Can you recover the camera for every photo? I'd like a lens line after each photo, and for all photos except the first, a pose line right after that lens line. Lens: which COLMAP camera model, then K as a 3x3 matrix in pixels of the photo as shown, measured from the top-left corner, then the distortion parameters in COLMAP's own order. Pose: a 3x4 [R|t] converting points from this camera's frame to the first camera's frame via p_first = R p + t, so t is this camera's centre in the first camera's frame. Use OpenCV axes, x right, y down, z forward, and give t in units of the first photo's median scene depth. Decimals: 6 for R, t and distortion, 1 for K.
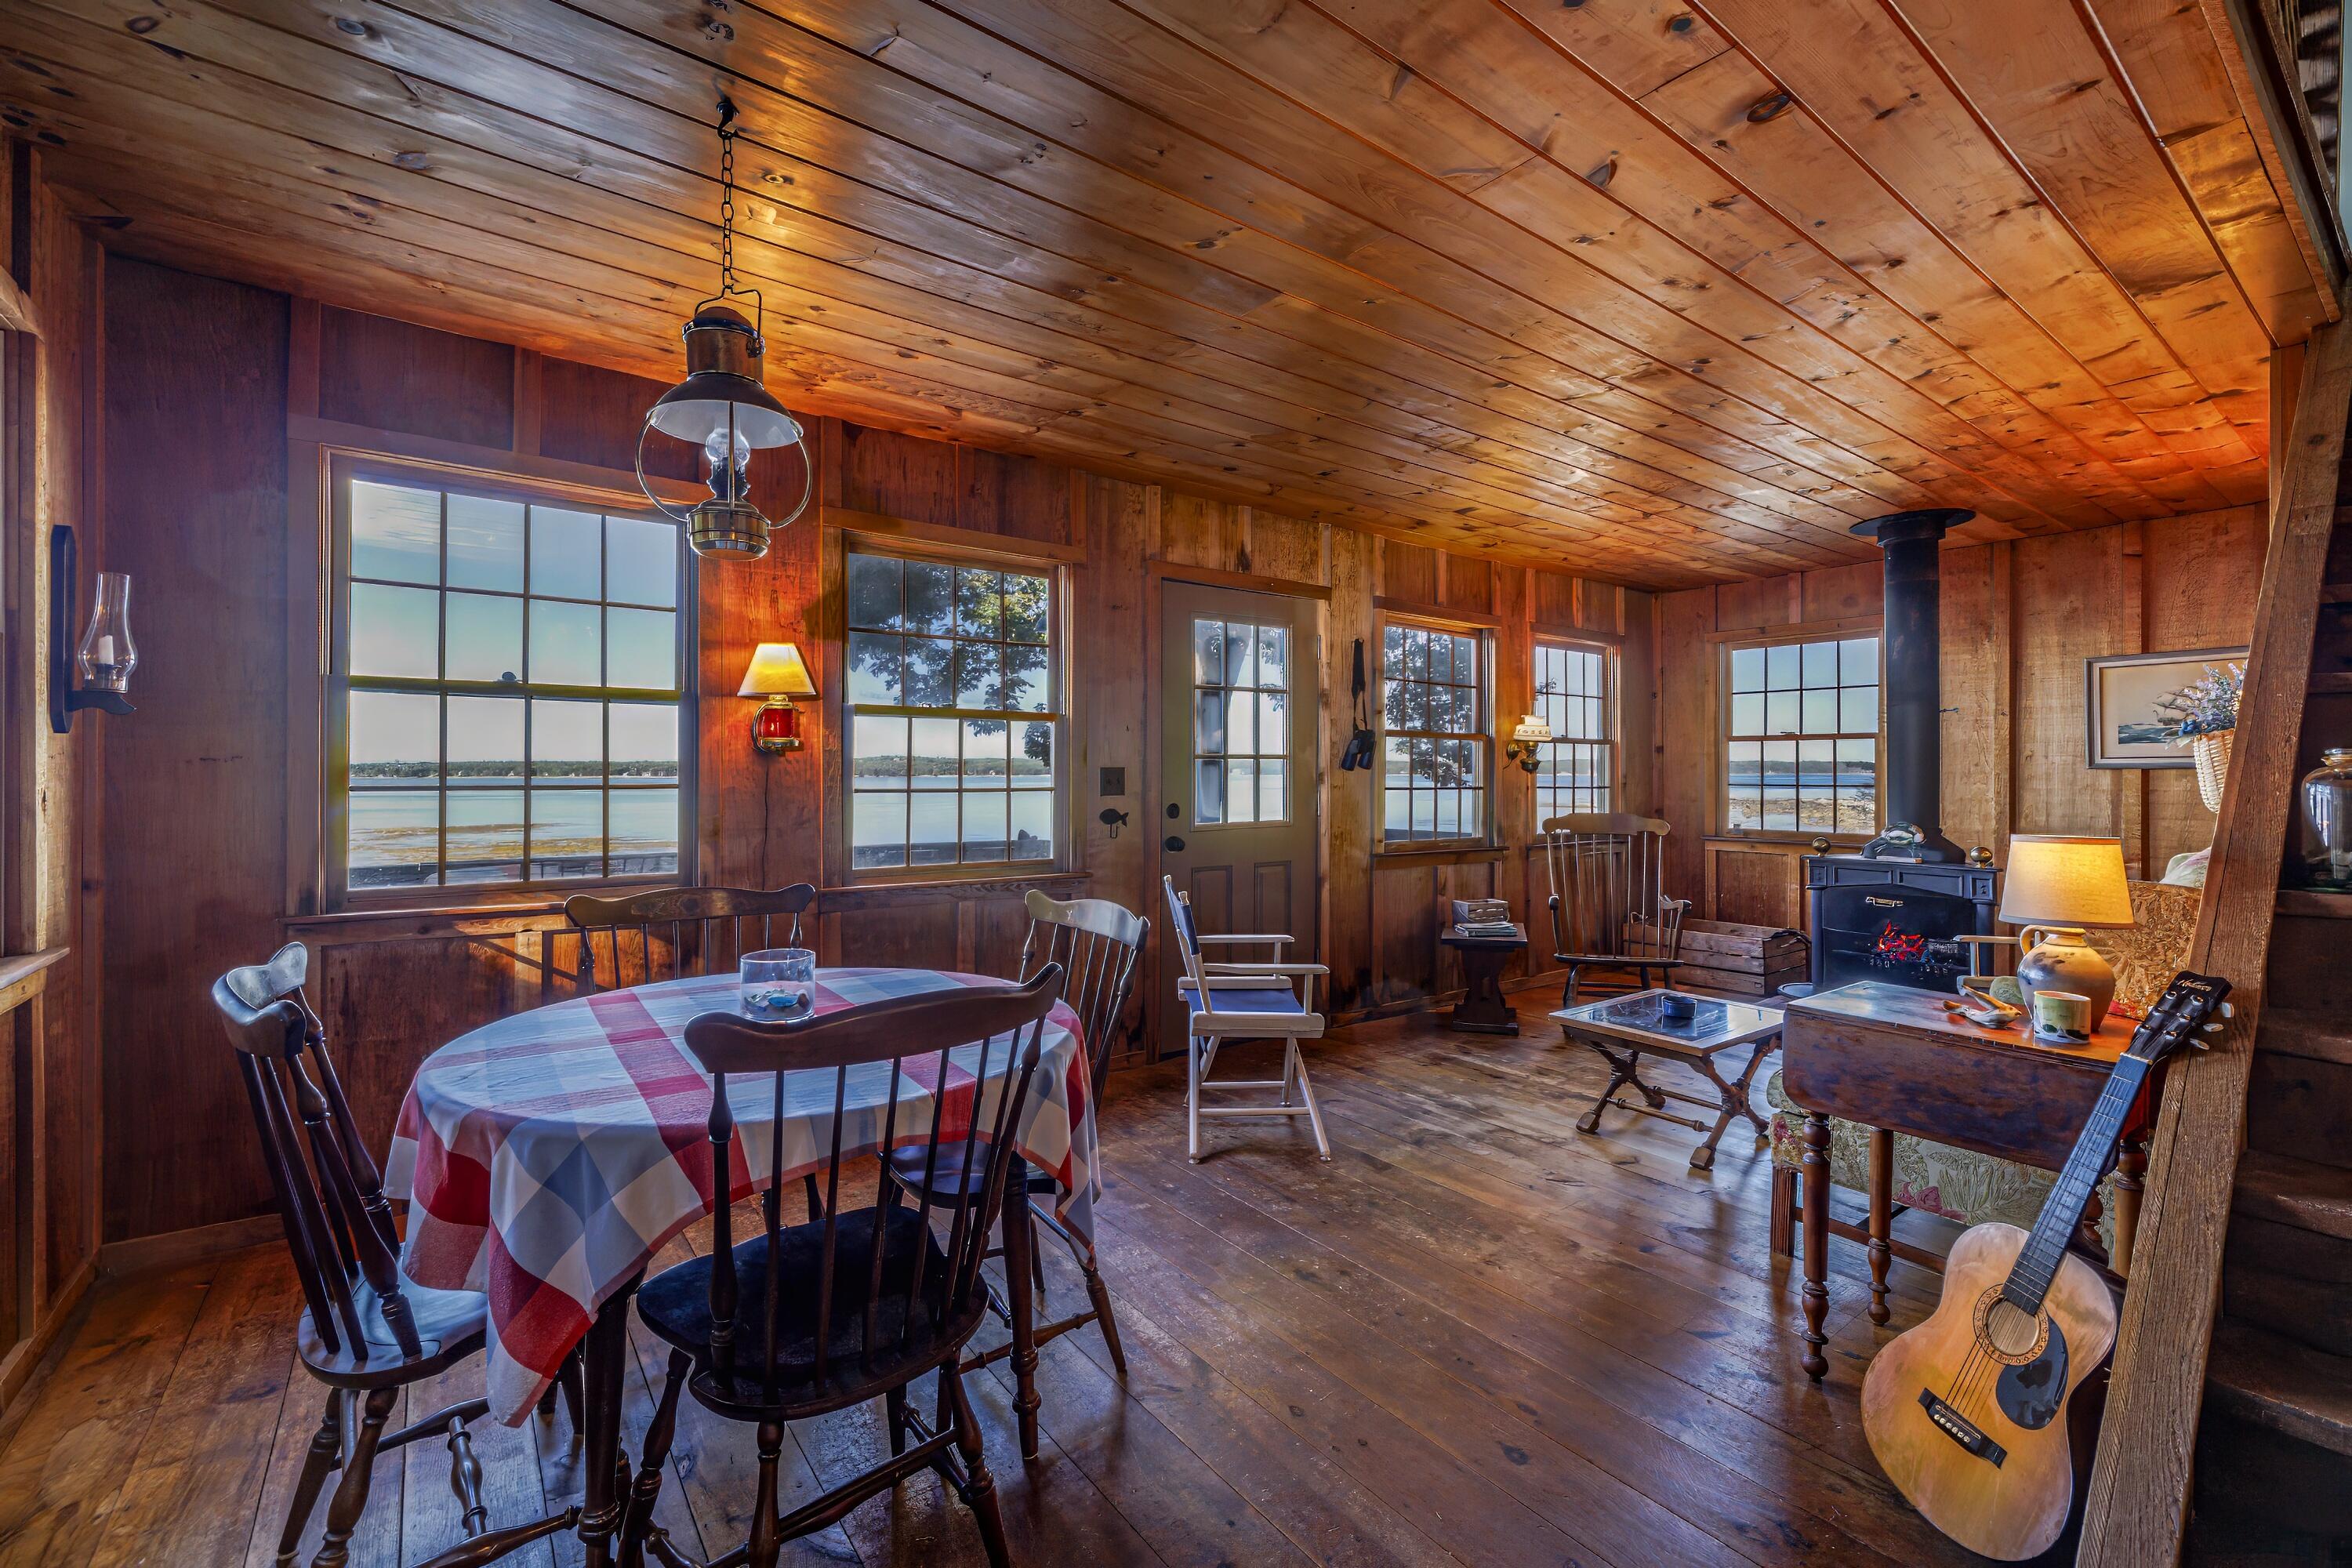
lens RADIAL K [[984.3, 0, 1177.4], [0, 984.3, 768.1], [0, 0, 1]] dist [0.003082, -0.000086]
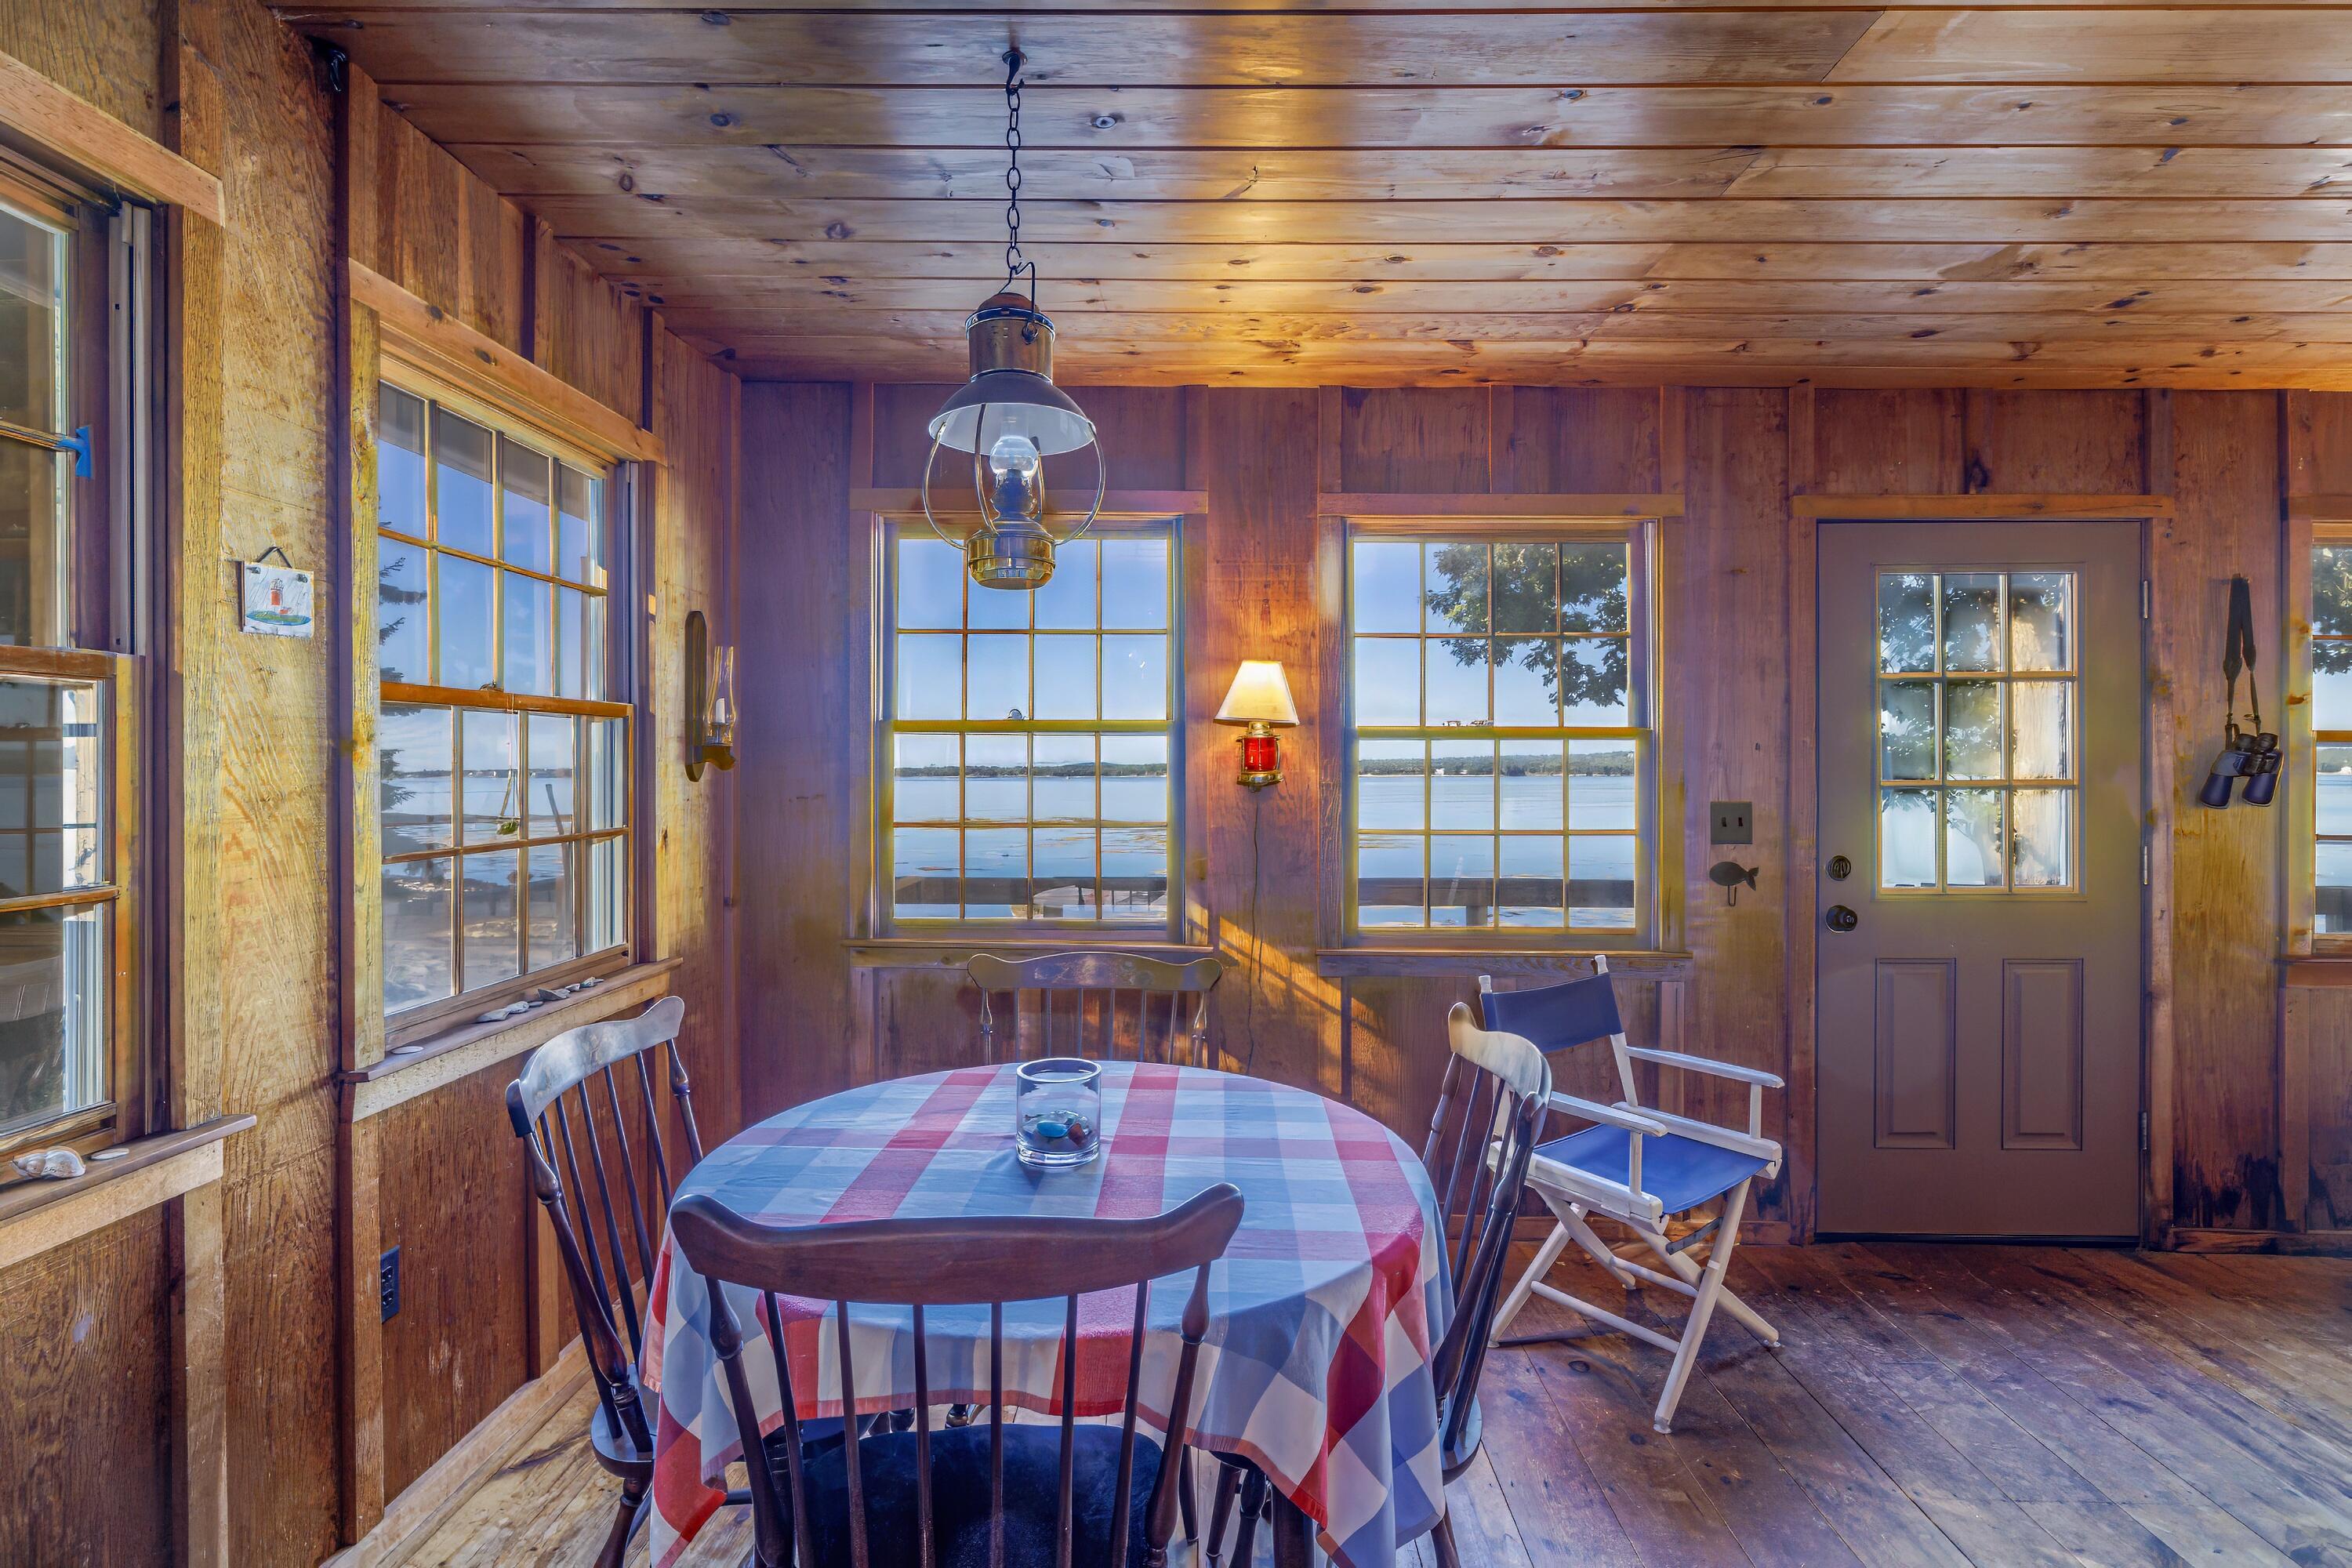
lens RADIAL K [[1110.5, 0, 1190.8], [0, 1110.5, 765.4], [0, 0, 1]] dist [-0.005042, 0.000282]
pose [[0.794680, -0.001919, -0.607026, 0.101704], [0.001295, 0.999998, -0.001467, -0.025961], [0.607028, 0.000380, 0.794681, 0.143349]]
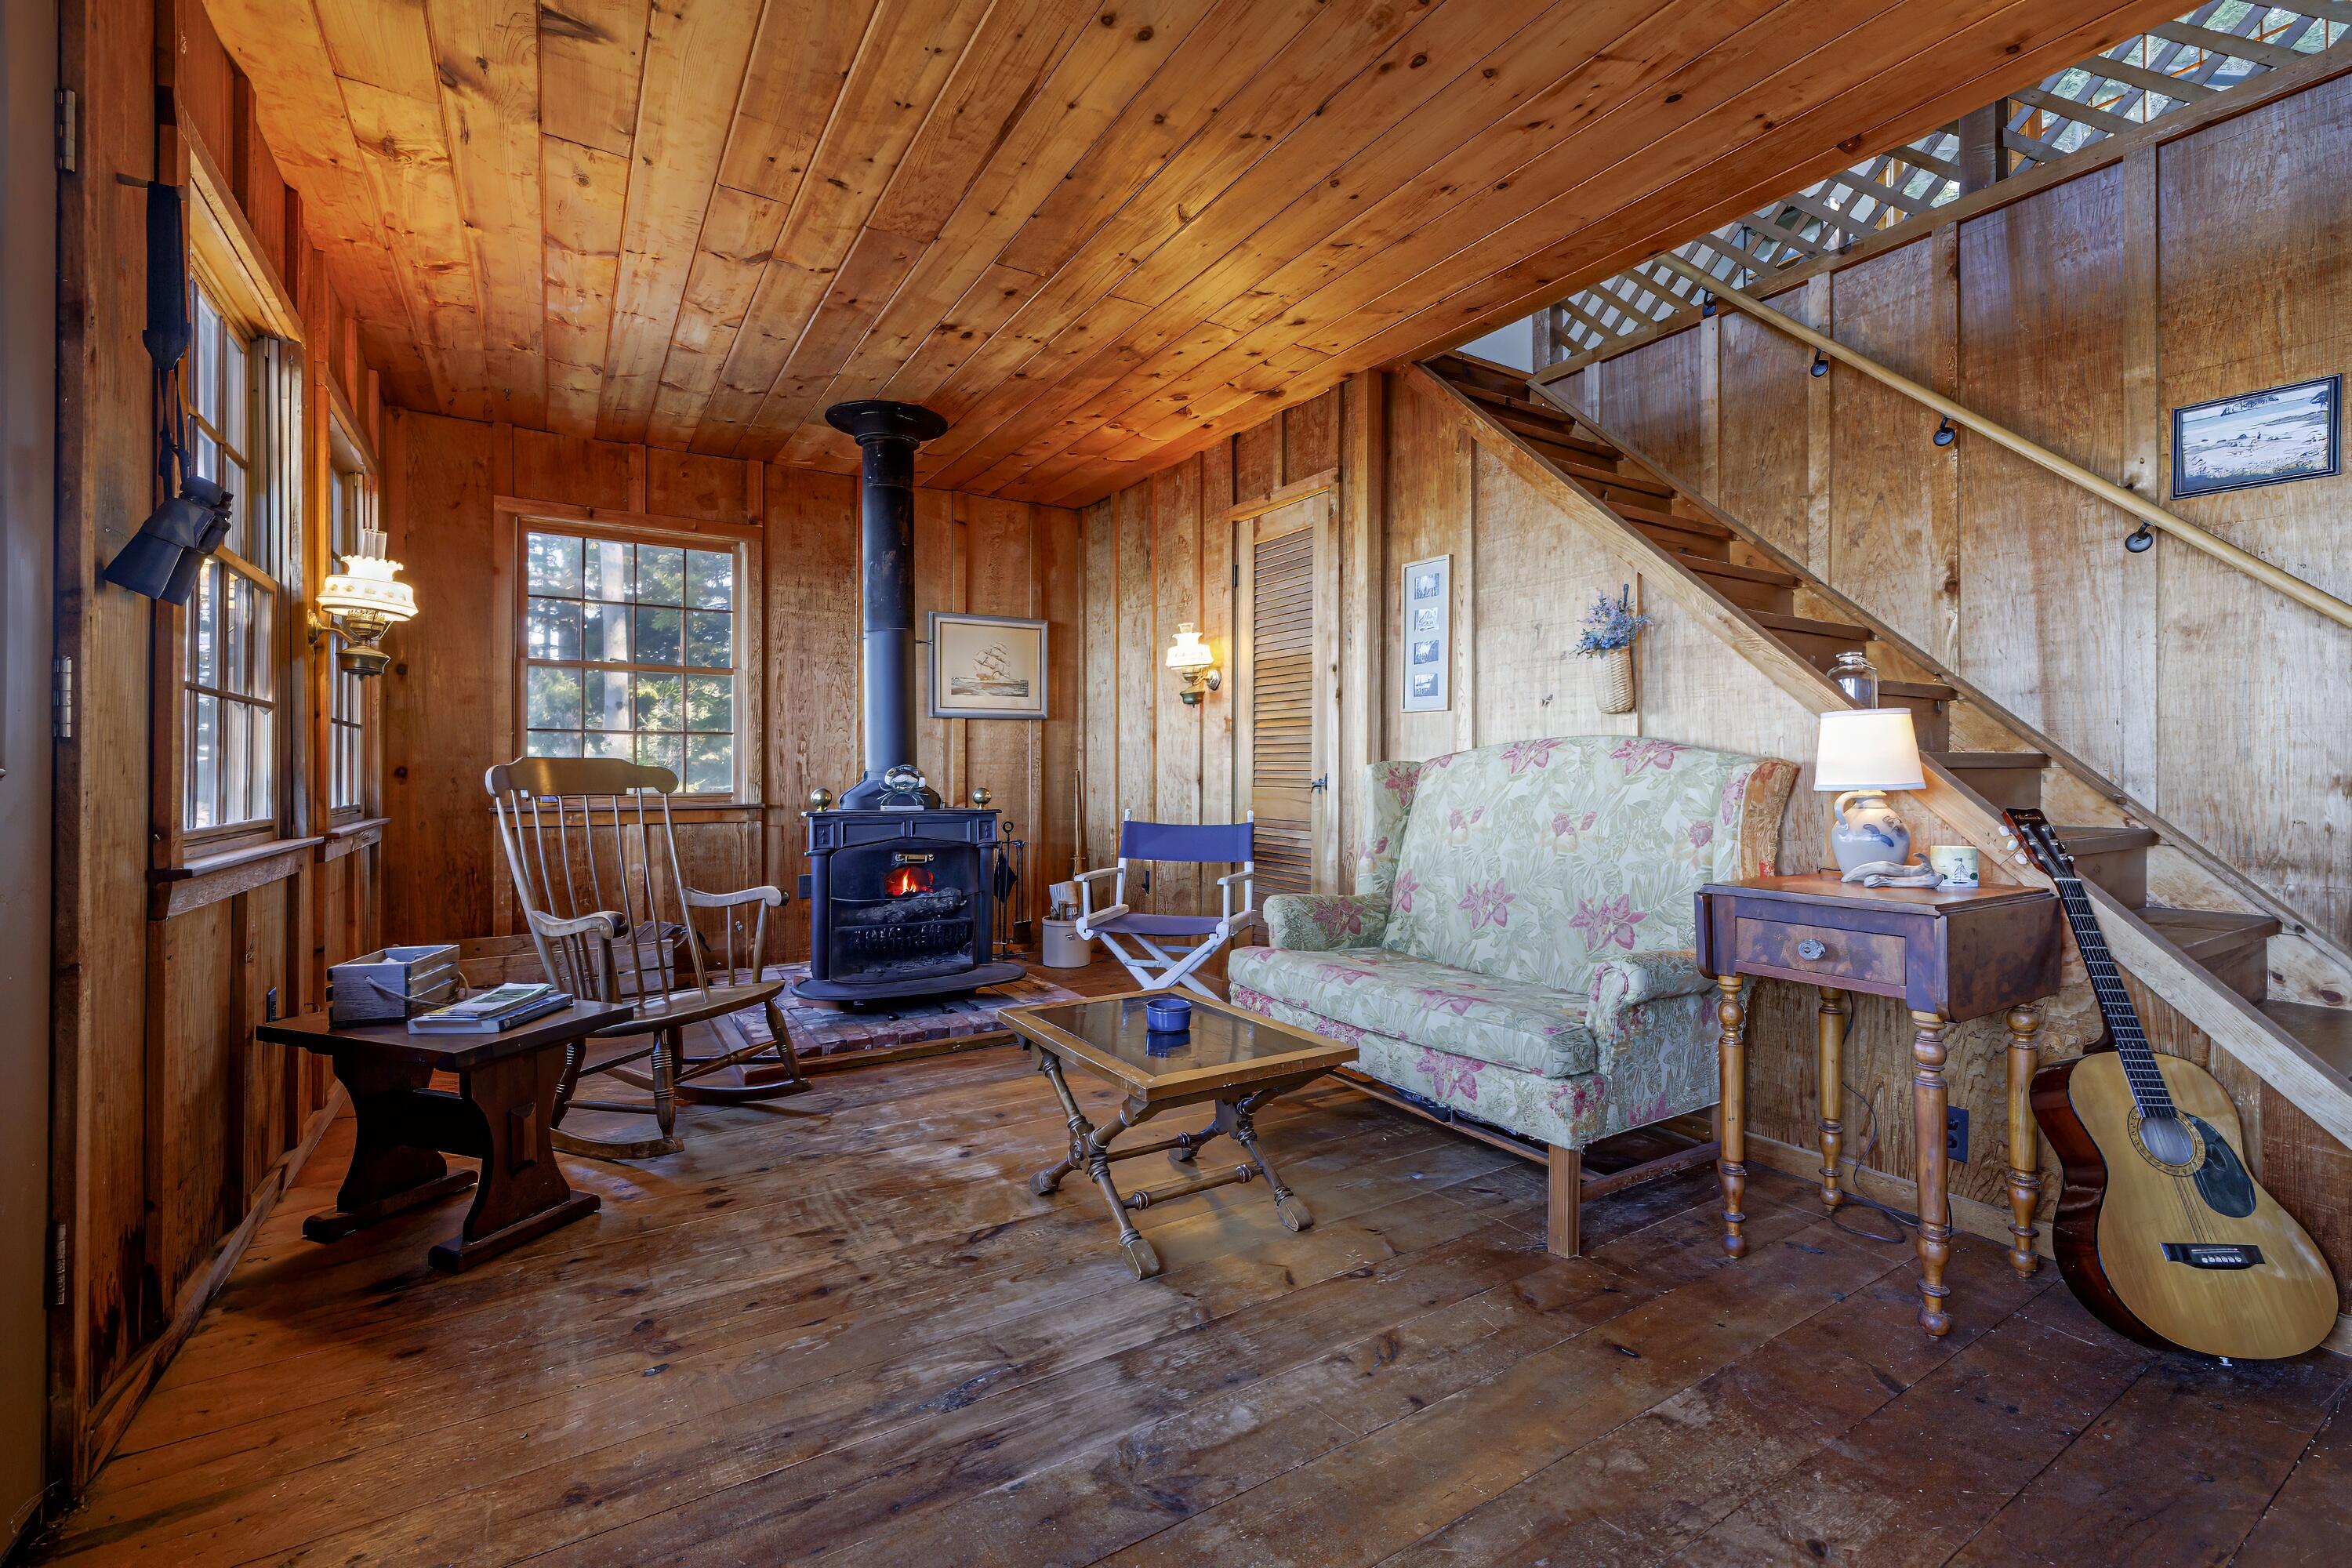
lens RADIAL K [[994.5, 0, 1184.4], [0, 994.5, 770.7], [0, 0, 1]] dist [-0.001675, -0.000216]
pose [[0.076585, -0.002849, 0.997059, -0.123335], [-0.005789, 0.999978, 0.003302, 0.059730], [-0.997046, -0.006025, 0.076567, 0.742934]]
